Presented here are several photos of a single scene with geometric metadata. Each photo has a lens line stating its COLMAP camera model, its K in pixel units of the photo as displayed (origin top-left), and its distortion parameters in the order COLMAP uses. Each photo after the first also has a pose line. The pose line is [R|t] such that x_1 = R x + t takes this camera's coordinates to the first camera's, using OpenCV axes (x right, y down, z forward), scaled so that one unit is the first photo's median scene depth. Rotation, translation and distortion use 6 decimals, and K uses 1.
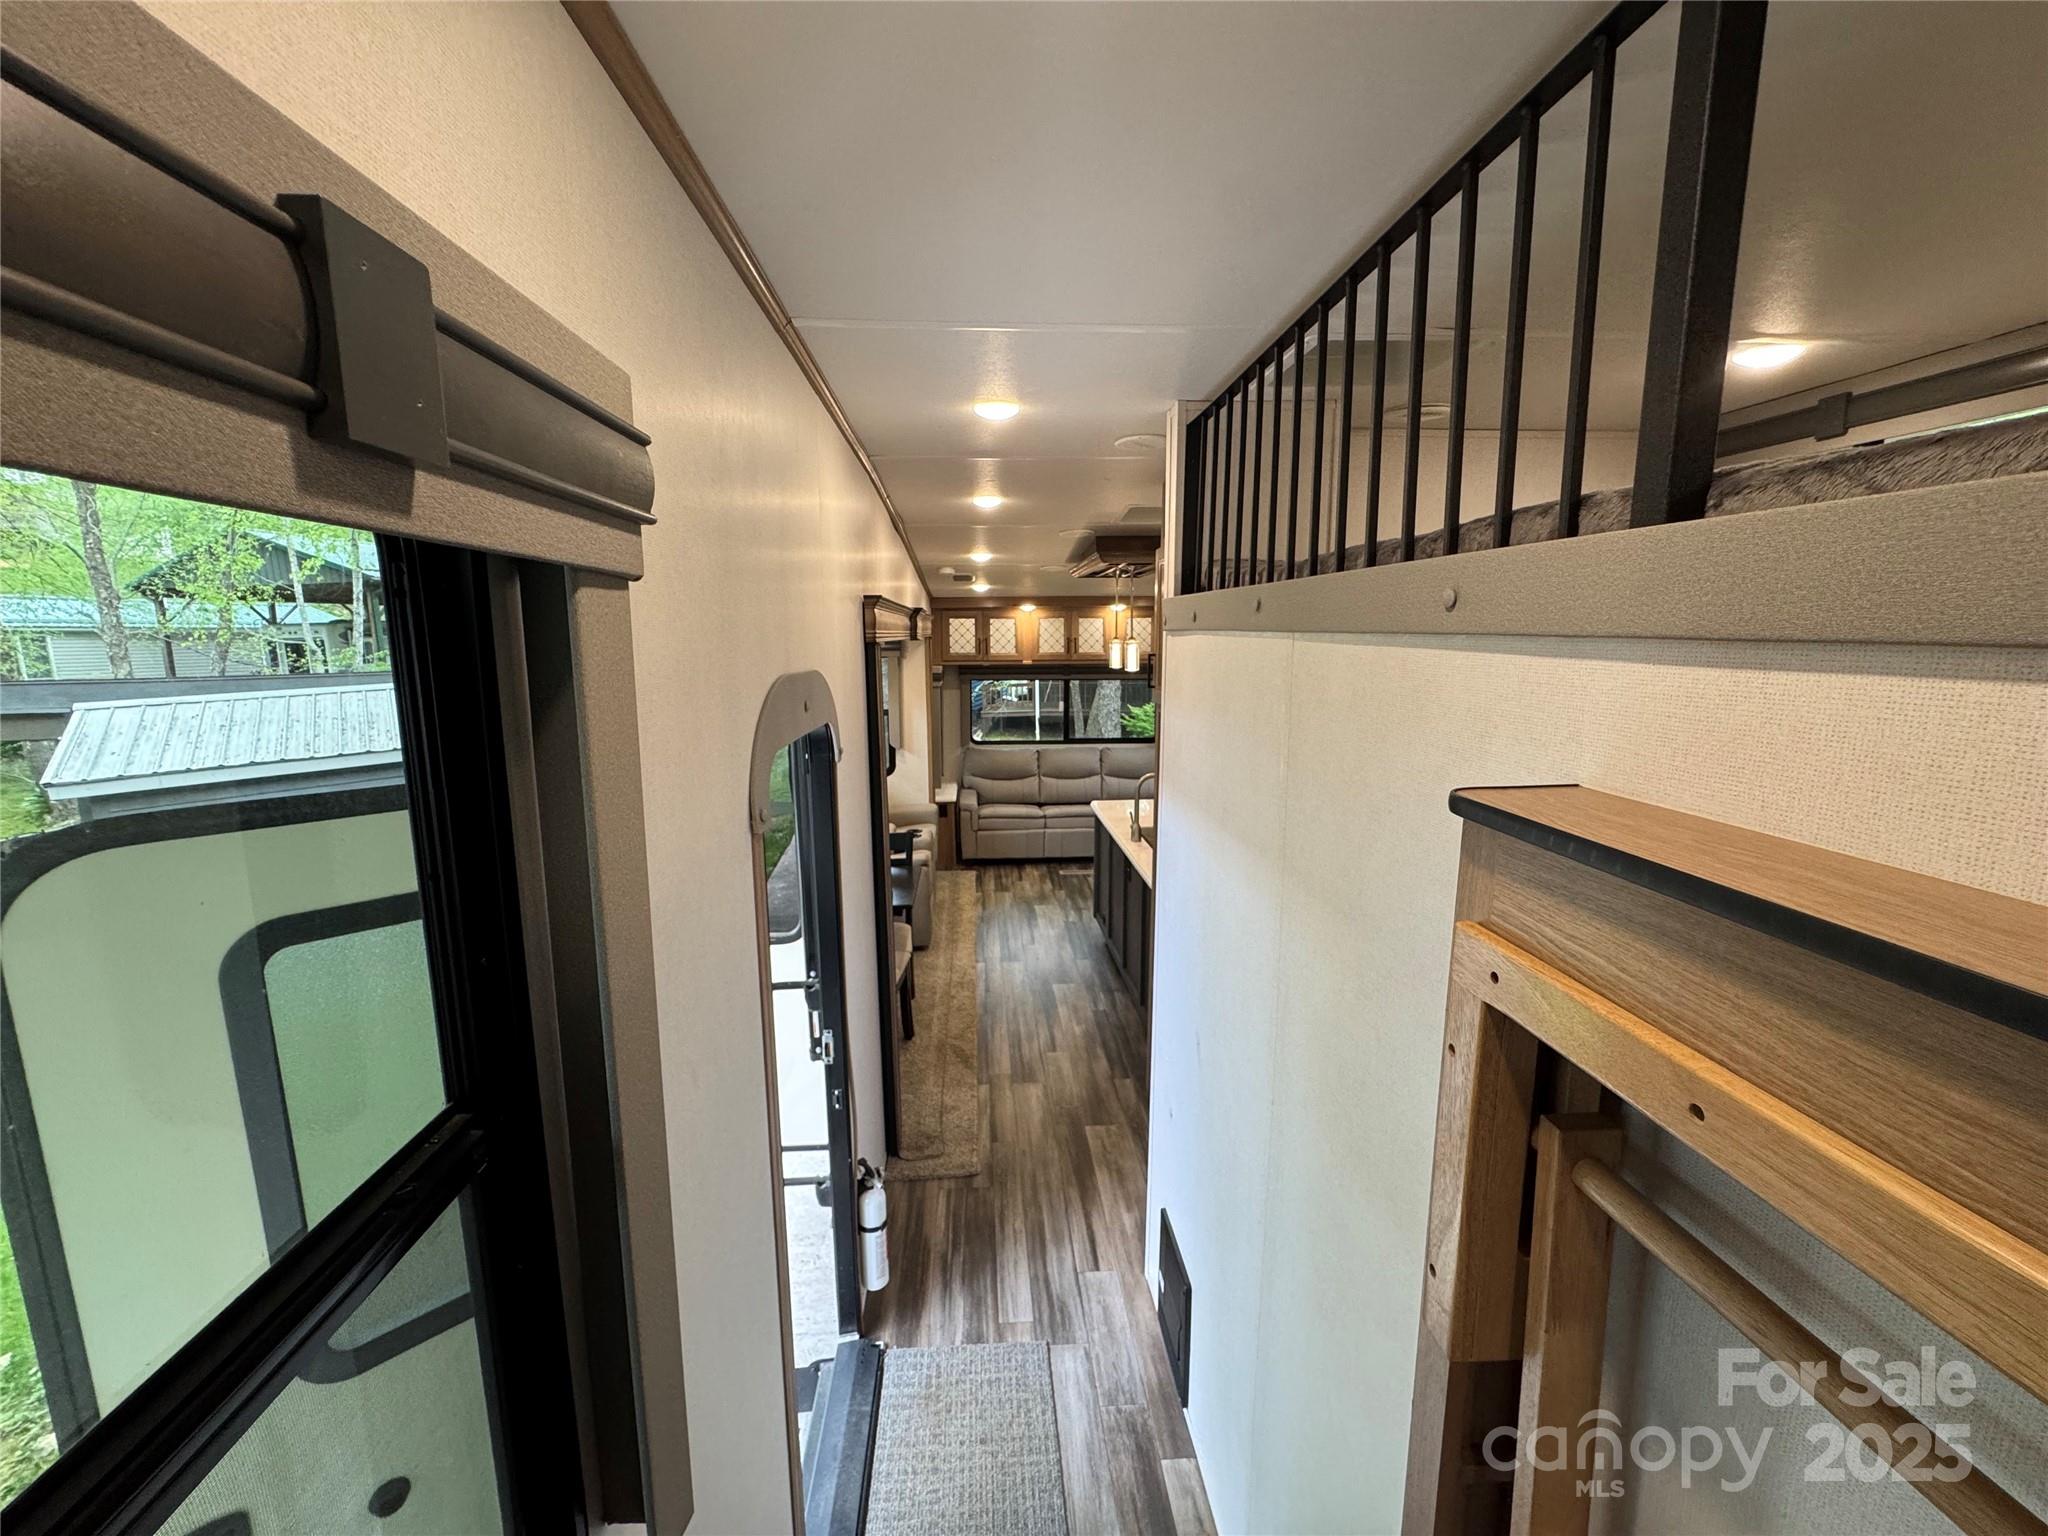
lens RADIAL K [[819.4, 0, 1021.4], [0, 819.4, 764.2], [0, 0, 1]] dist [-0.003479, 0.001026]
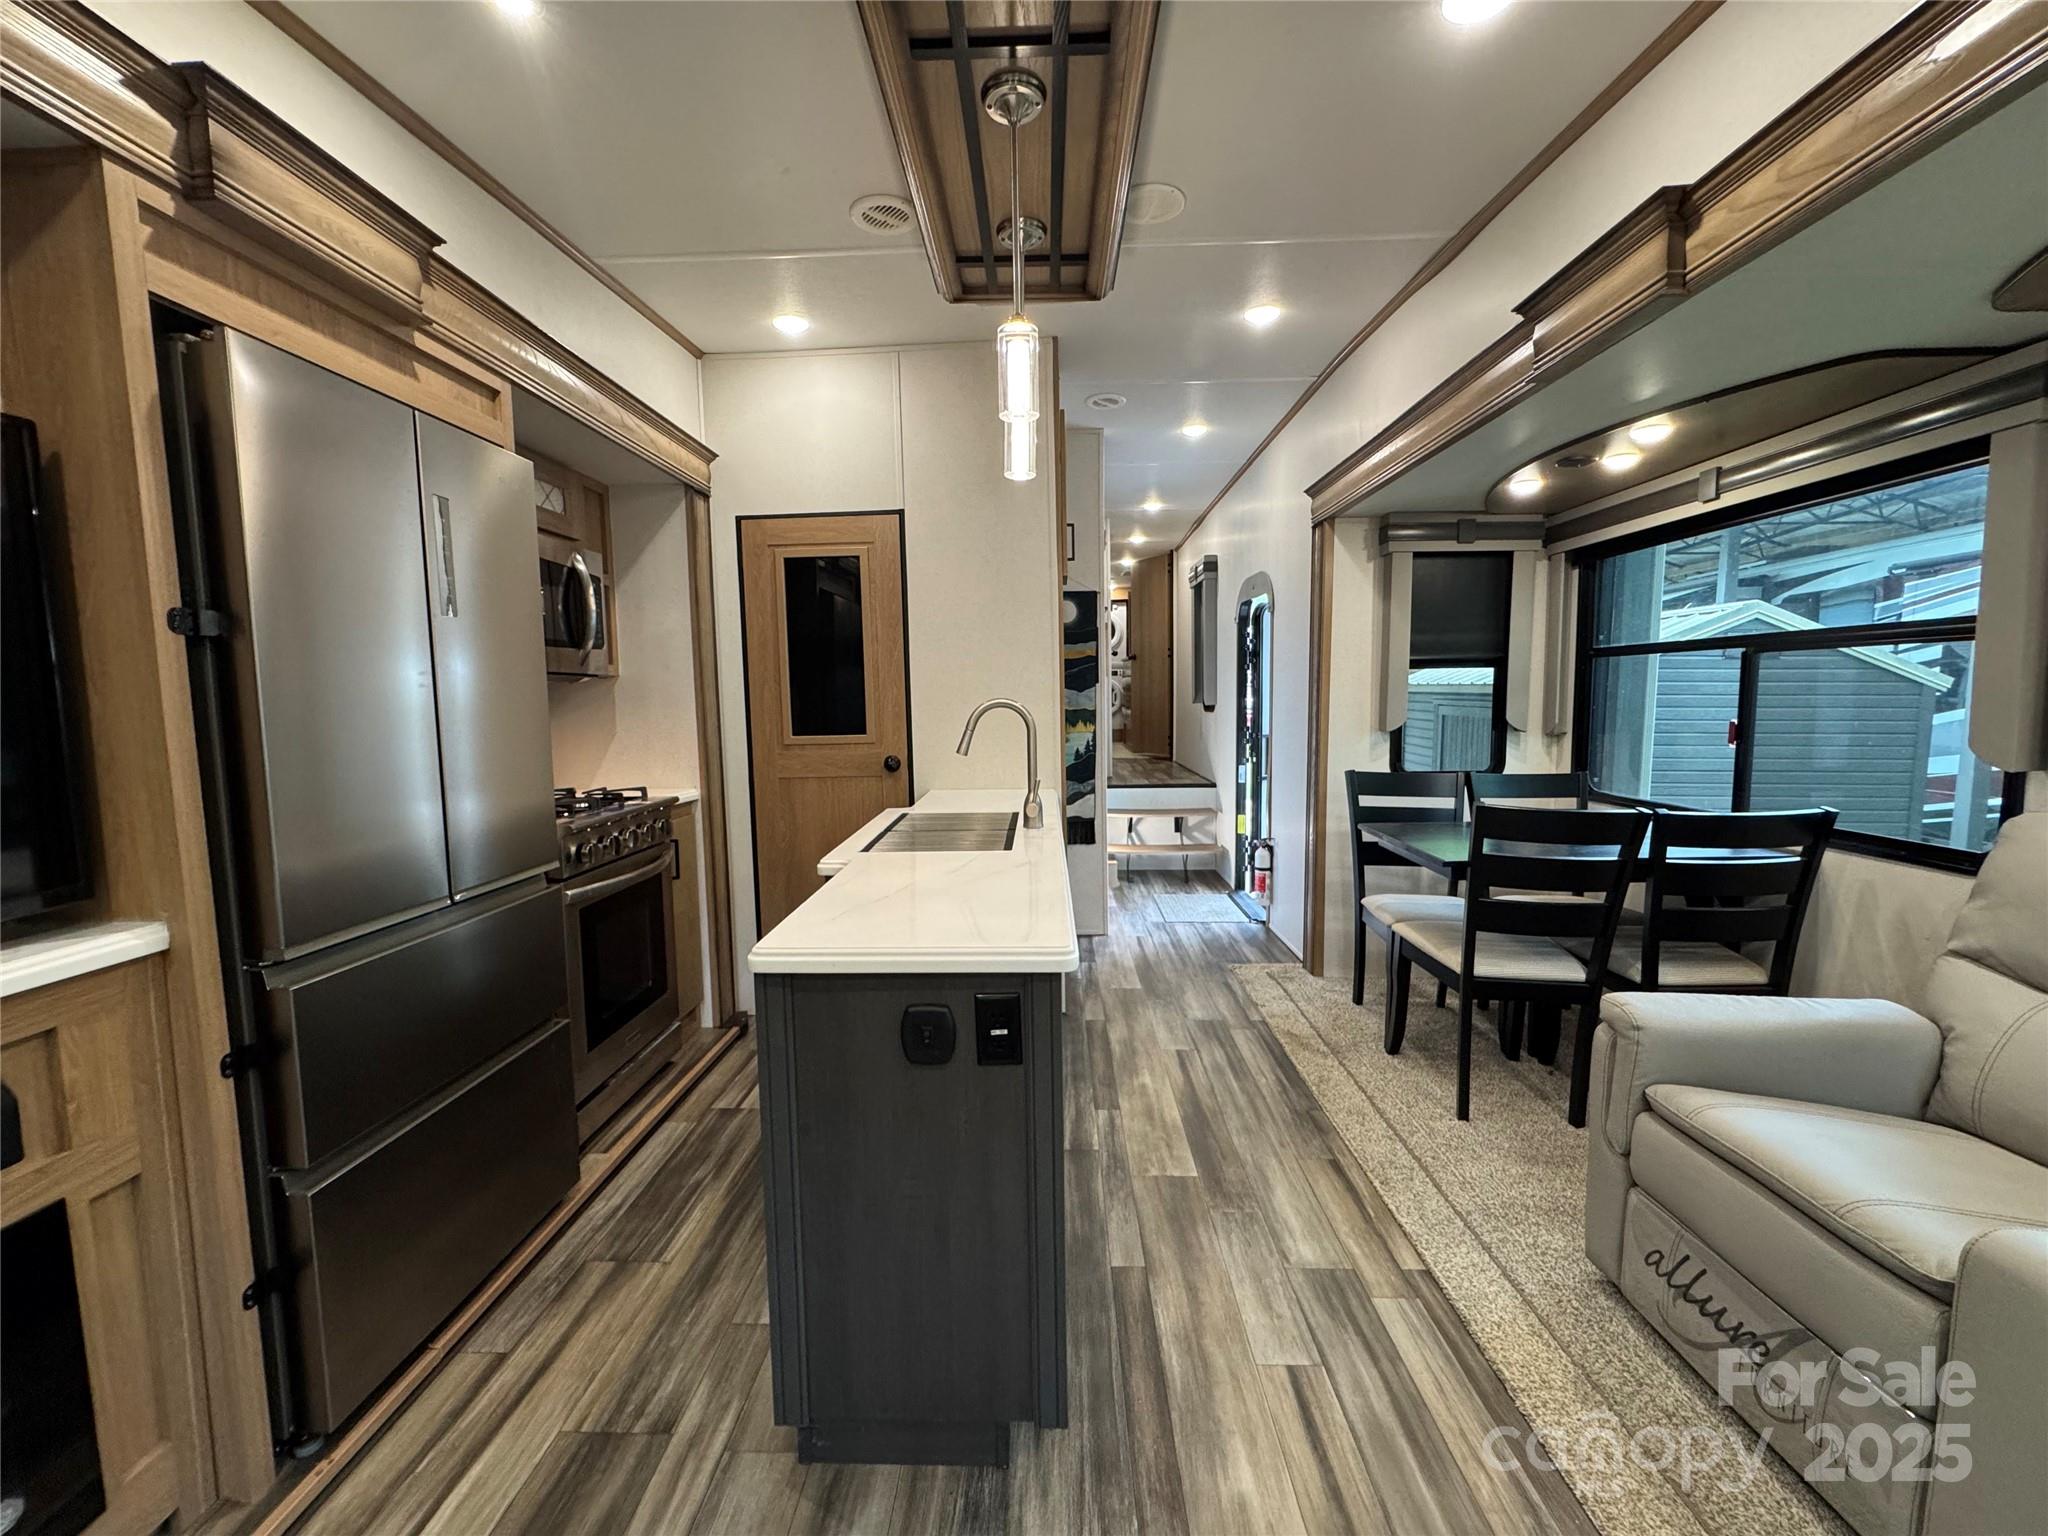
lens RADIAL K [[819.4, 0, 1021.4], [0, 819.4, 764.2], [0, 0, 1]] dist [-0.003479, 0.001026]
pose [[-0.995263, 0.016771, 0.095766, 0.049693], [0.039845, 0.968850, 0.244424, -0.080815], [-0.088684, 0.247082, -0.964928, 1.165199]]
